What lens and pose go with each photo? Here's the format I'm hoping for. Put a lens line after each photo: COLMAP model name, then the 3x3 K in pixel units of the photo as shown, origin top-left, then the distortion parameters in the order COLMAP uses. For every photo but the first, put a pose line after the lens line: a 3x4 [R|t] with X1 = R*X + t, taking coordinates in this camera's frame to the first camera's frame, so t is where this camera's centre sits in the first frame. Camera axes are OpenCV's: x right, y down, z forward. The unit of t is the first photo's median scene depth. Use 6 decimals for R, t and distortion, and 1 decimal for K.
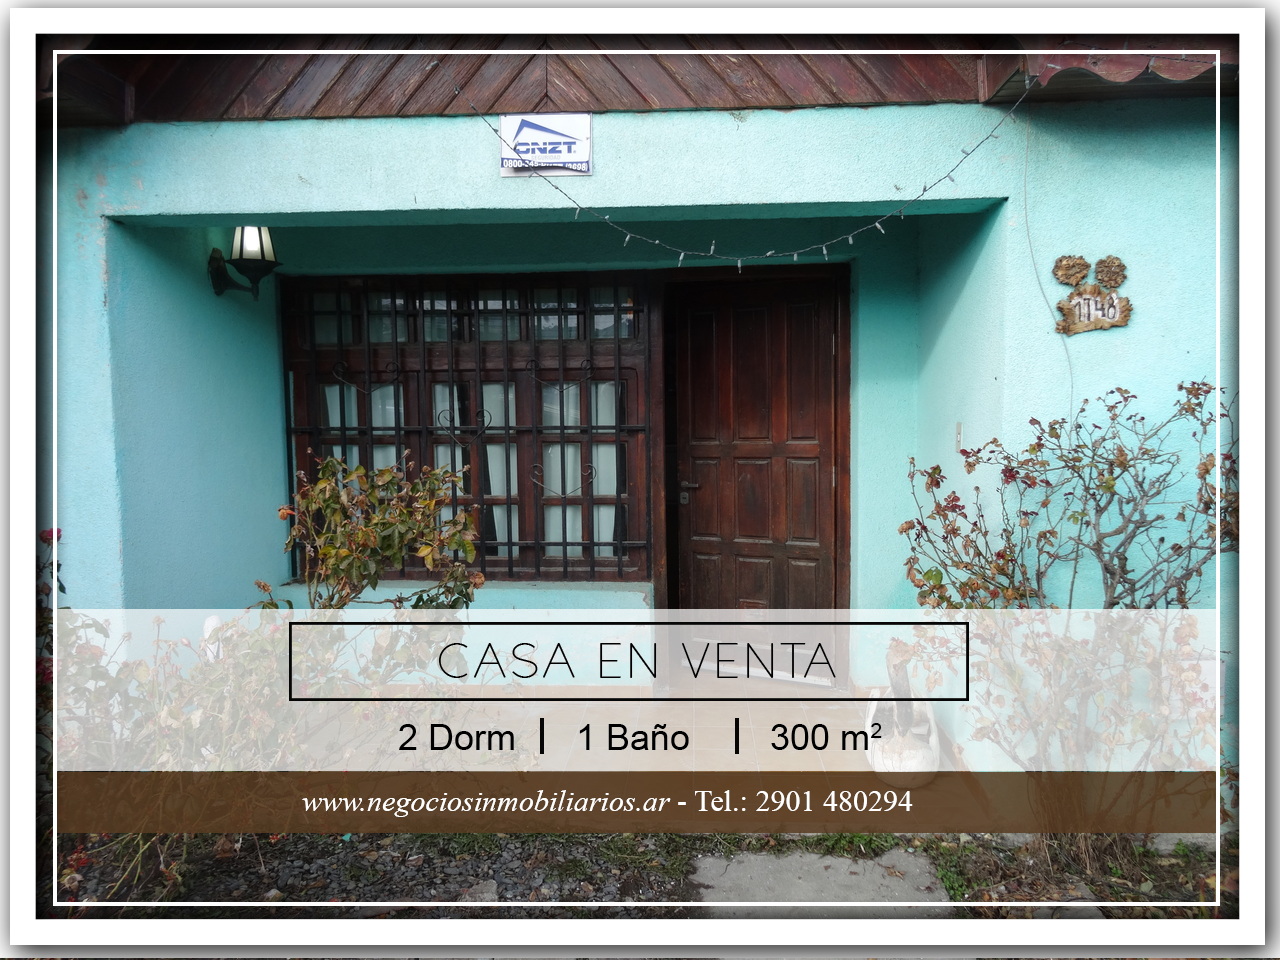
lens RADIAL K [[901.0, 0, 632.4], [0, 901.0, 482.6], [0, 0, 1]] dist [-0.001278, -0.005133]
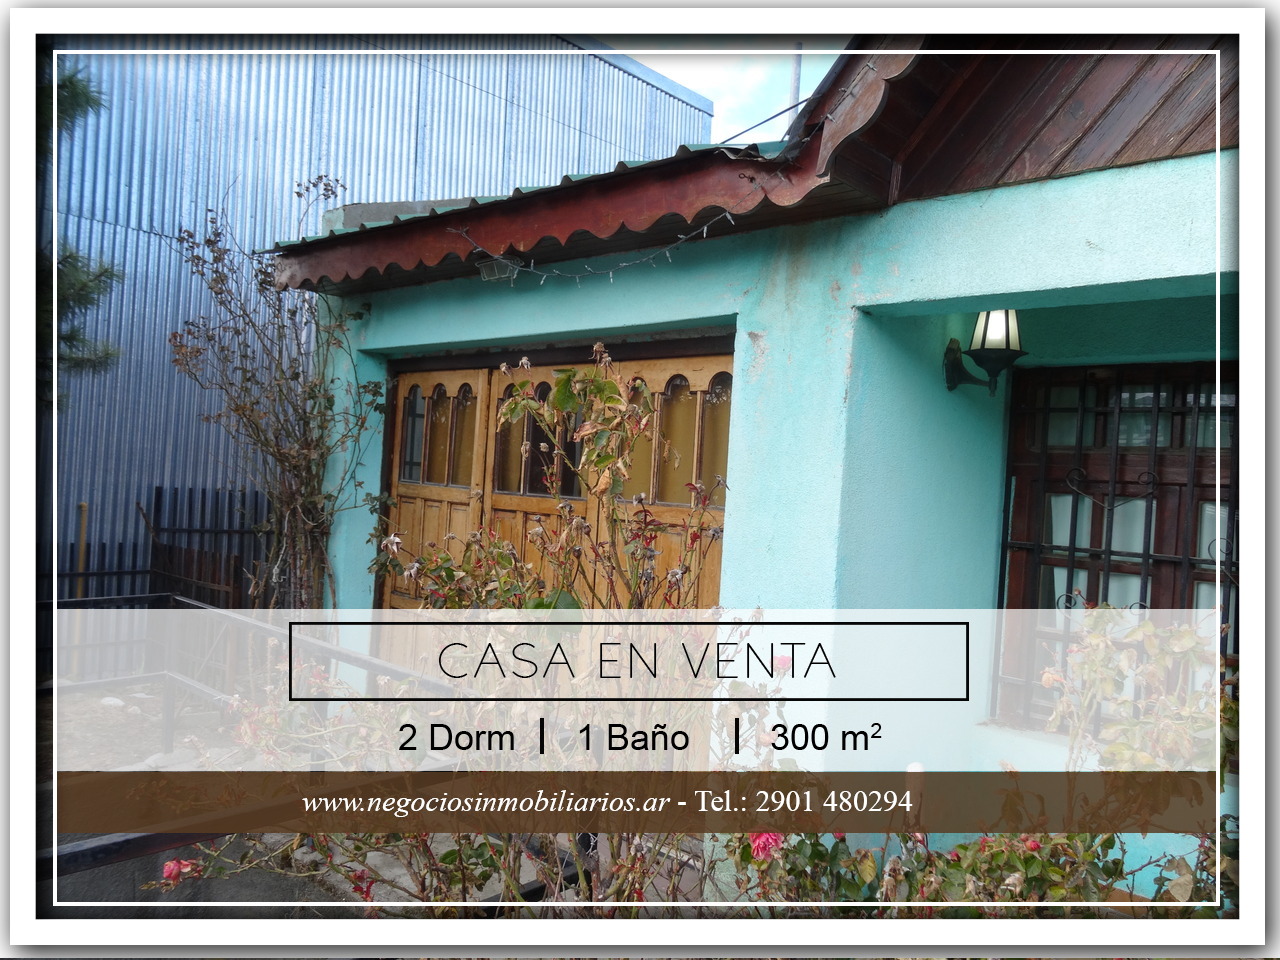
lens RADIAL K [[901.0, 0, 640.4], [0, 901.0, 478.1], [0, 0, 1]] dist [-0.001278, -0.005133]
pose [[0.770705, 0.053266, -0.634962, -0.158243], [-0.121018, 0.990599, -0.063788, -0.035367], [0.625594, 0.126003, 0.769906, 0.168551]]
